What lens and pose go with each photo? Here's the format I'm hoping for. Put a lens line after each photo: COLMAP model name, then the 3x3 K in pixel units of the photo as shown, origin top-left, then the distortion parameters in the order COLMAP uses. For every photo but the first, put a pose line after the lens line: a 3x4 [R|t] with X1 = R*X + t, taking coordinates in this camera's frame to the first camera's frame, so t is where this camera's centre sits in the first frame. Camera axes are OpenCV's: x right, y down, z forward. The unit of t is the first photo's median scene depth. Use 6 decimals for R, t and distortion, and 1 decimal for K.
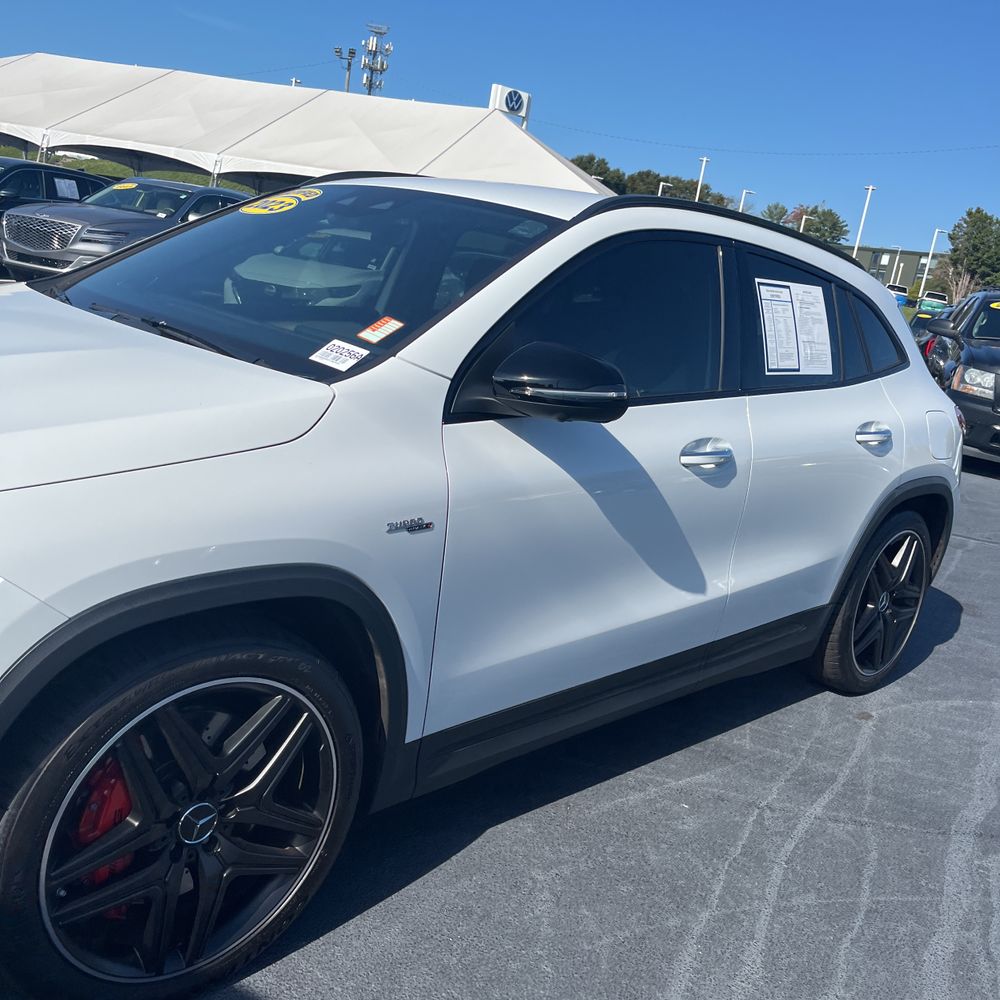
lens RADIAL K [[995.6, 0, 491.3], [0, 995.6, 503.0], [0, 0, 1]] dist [0.038398, -0.014097]
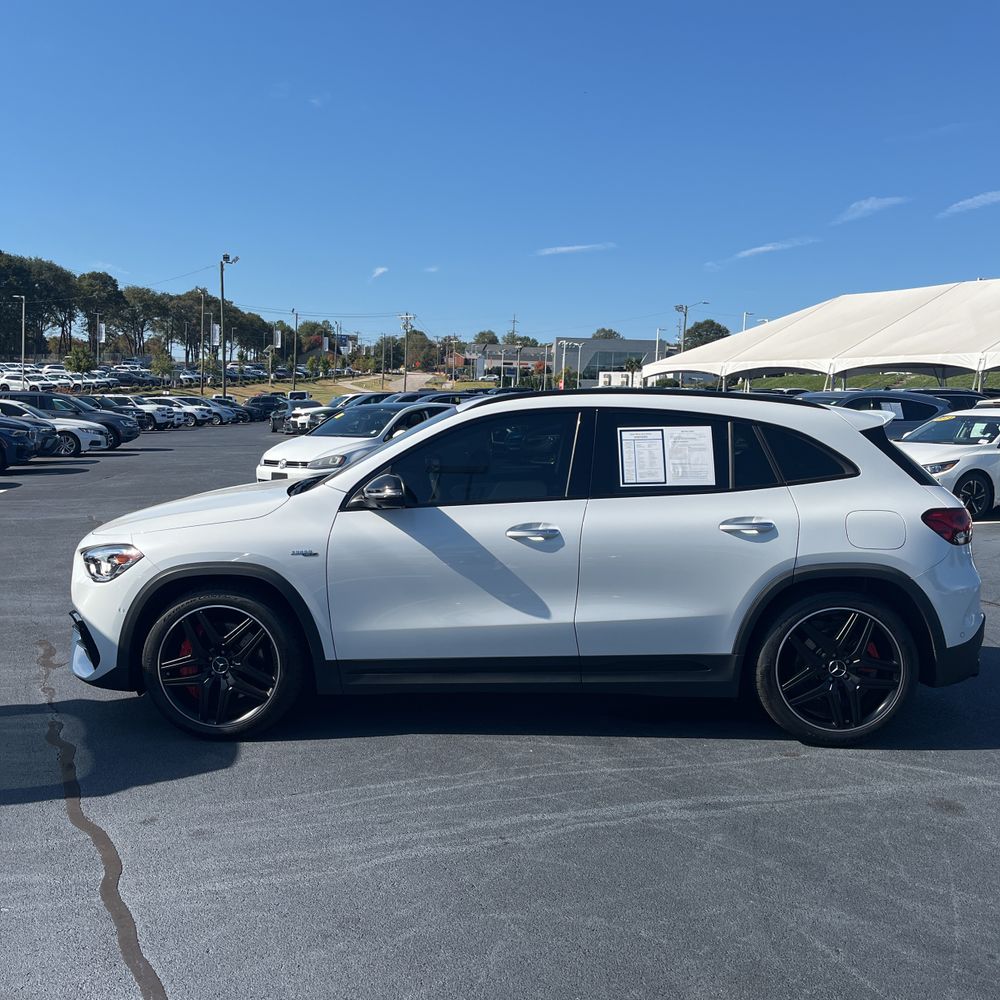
lens RADIAL K [[1004.6, 0, 497.7], [0, 1004.6, 490.8], [0, 0, 1]] dist [0.065582, -0.087546]
pose [[0.707923, -0.081274, -0.701597, 1.210862], [-0.072201, 0.979825, -0.186357, 0.181839], [0.702589, 0.182583, 0.687773, -0.215542]]
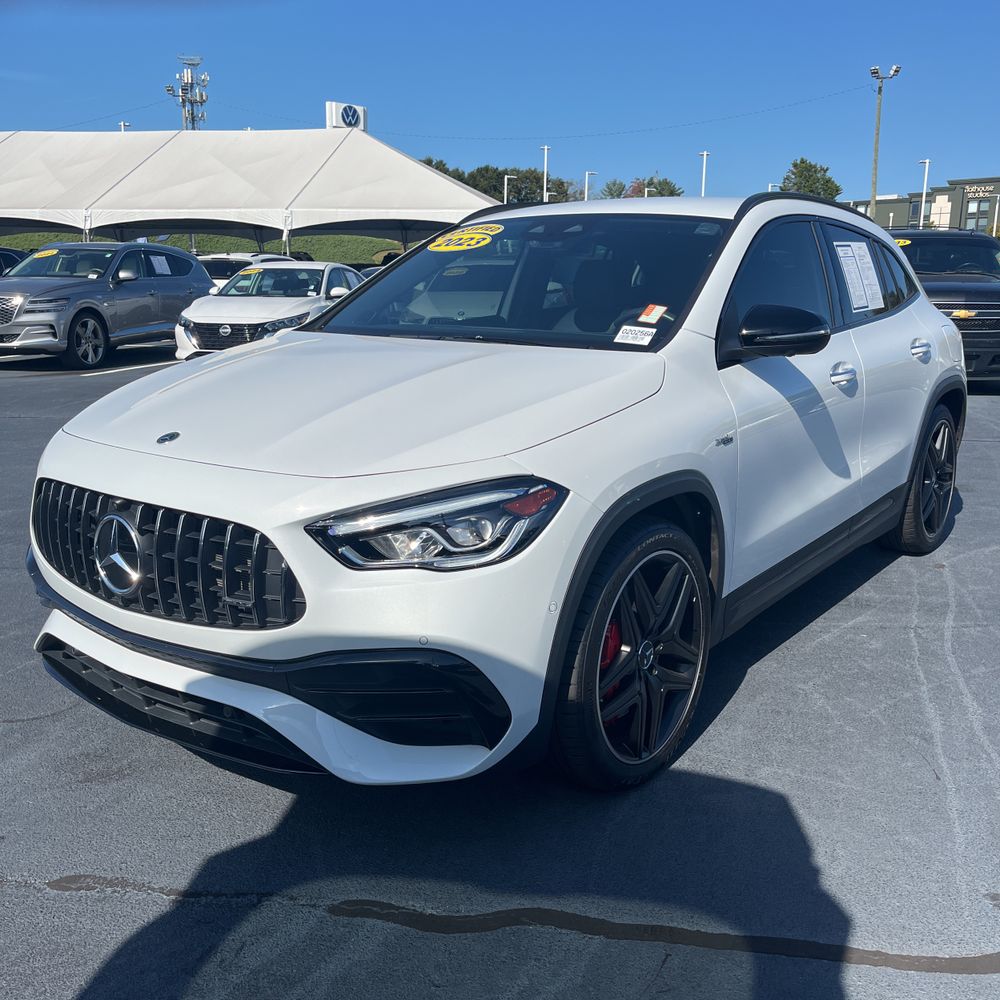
lens RADIAL K [[989.0, 0, 500.0], [0, 989.0, 500.0], [0, 0, 1]] dist [0.011355, 0.032096]
pose [[0.979080, -0.173771, 0.105858, -0.358240], [0.174251, 0.984690, 0.004776, 0.028477], [-0.105068, 0.013769, 0.994370, -0.253100]]
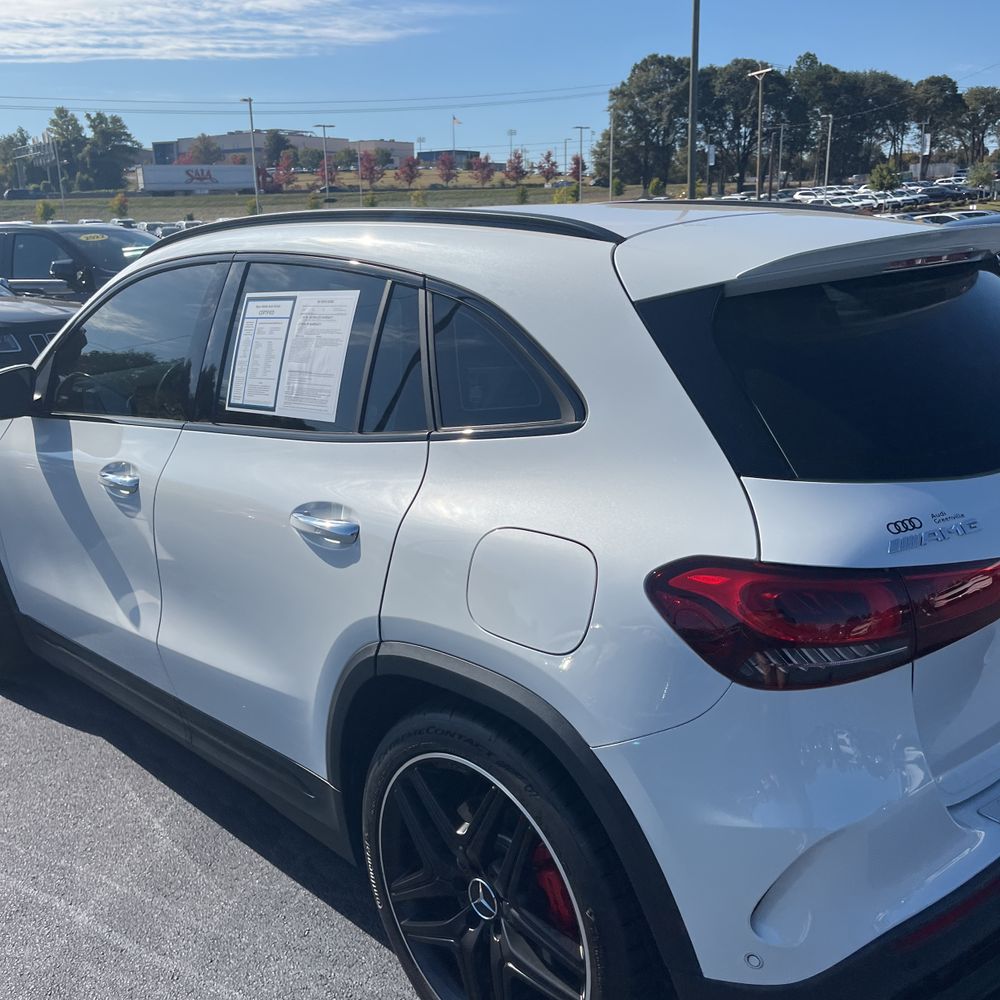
lens RADIAL K [[1004.5, 0, 562.6], [0, 1004.5, 493.3], [0, 0, 1]] dist [0.033919, -0.005575]
pose [[0.025414, 0.101677, -0.994493, 1.075058], [-0.192841, 0.976628, 0.094923, -0.187417], [0.980901, 0.189367, 0.044428, 1.210324]]
